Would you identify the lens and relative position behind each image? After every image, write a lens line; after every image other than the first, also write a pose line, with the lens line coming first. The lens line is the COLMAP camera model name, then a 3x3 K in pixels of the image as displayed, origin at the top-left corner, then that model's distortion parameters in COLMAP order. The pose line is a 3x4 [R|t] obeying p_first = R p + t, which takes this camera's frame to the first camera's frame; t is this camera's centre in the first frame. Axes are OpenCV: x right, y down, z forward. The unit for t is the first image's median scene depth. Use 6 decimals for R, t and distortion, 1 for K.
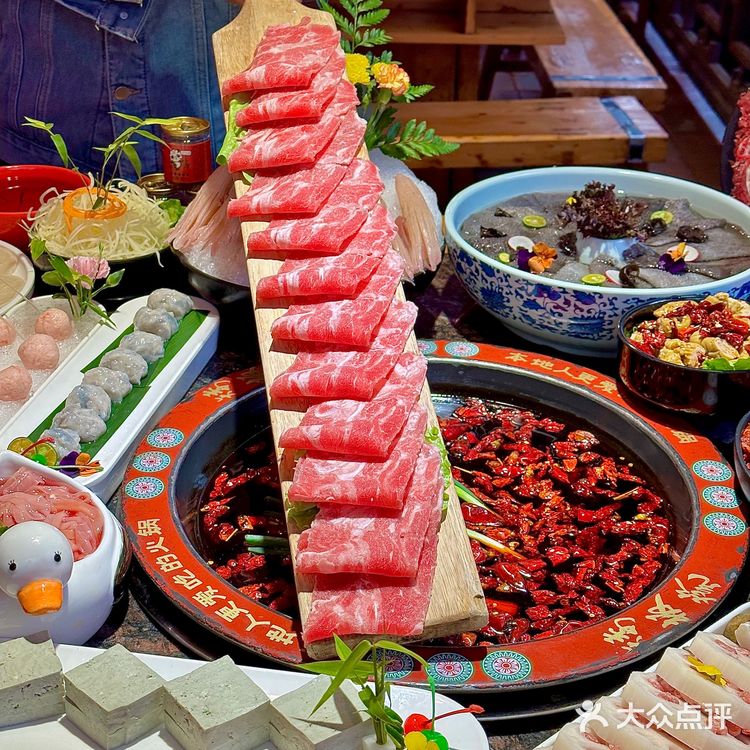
lens RADIAL K [[1243.2, 0, 375.0], [0, 1243.2, 375.0], [0, 0, 1]] dist [0.226709, -0.841629]
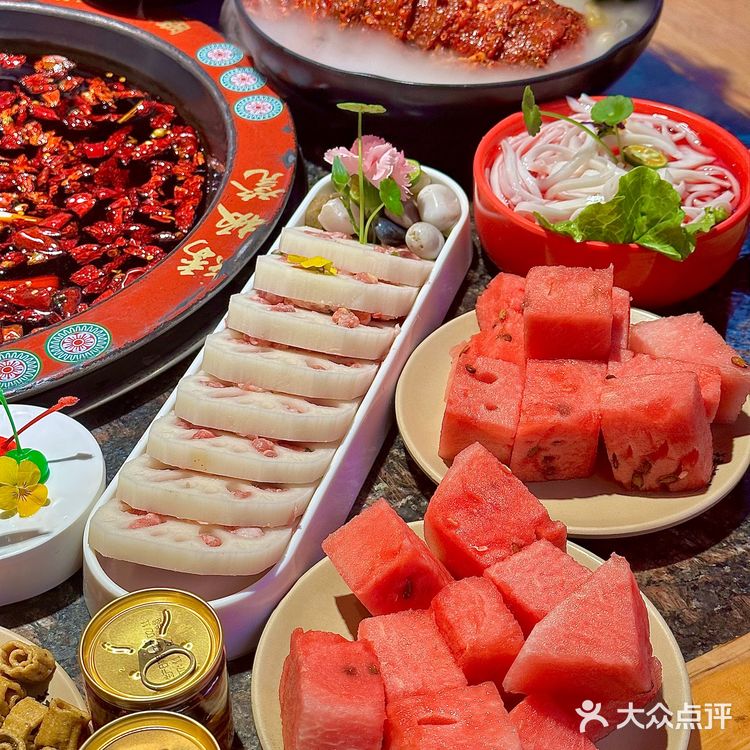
lens RADIAL K [[1243.2, 0, 375.0], [0, 1243.2, 375.0], [0, 0, 1]] dist [0.226709, -0.841629]
pose [[0.862606, -0.346096, 0.368957, -0.024650], [0.249348, 0.925476, 0.285167, 0.063053], [-0.440155, -0.153988, 0.884619, 0.196776]]
